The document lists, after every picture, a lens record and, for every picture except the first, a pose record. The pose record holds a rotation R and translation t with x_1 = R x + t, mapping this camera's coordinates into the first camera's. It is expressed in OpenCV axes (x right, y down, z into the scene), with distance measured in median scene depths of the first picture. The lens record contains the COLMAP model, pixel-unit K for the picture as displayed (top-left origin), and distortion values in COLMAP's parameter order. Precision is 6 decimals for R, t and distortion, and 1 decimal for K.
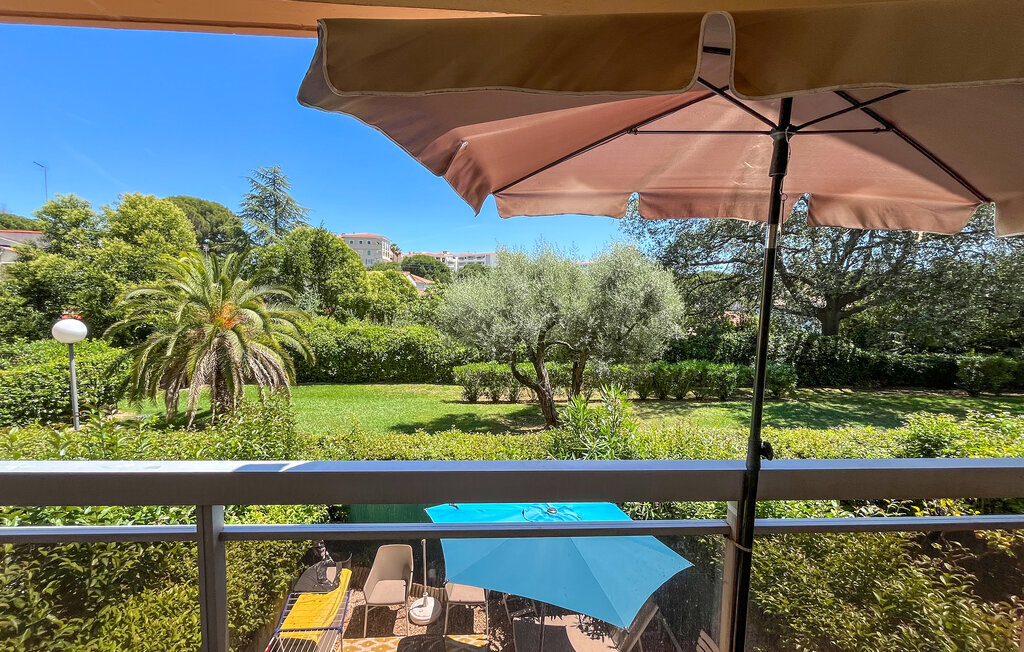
lens RADIAL K [[421.6, 0, 505.3], [0, 421.6, 327.5], [0, 0, 1]] dist [-0.002388, -0.000191]
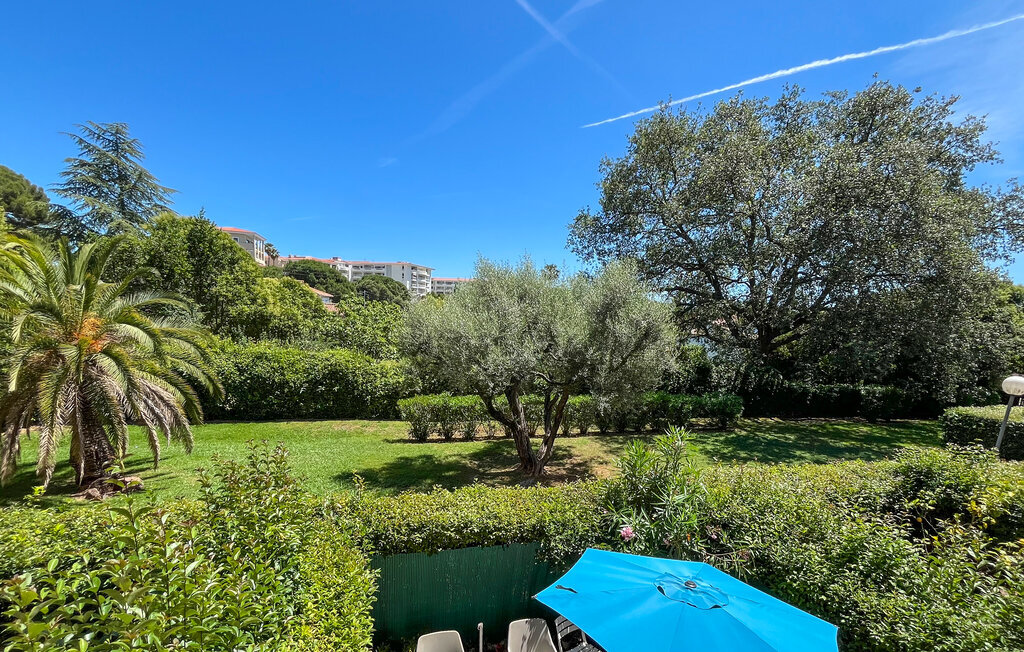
lens RADIAL K [[460.8, 0, 514.5], [0, 460.8, 382.7], [0, 0, 1]] dist [-0.000078, 0.000038]
pose [[0.970358, 0.002861, 0.241655, -0.121445], [-0.019925, 0.997473, 0.068199, -0.008748], [-0.240849, -0.070992, 0.967963, 0.053808]]
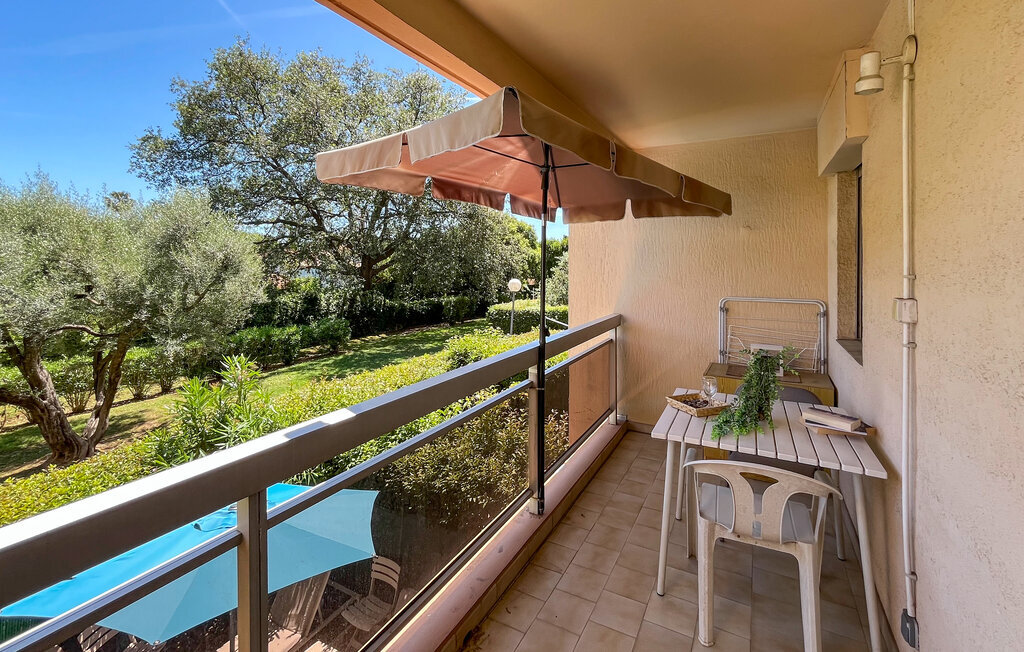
lens RADIAL K [[452.7, 0, 510.2], [0, 452.7, 262.2], [0, 0, 1]] dist [-0.000135, 0.000127]
pose [[0.528841, -0.017646, 0.848537, -0.093660], [0.073443, 0.996985, -0.025039, 0.001433], [-0.845537, 0.075560, 0.528543, 0.003353]]
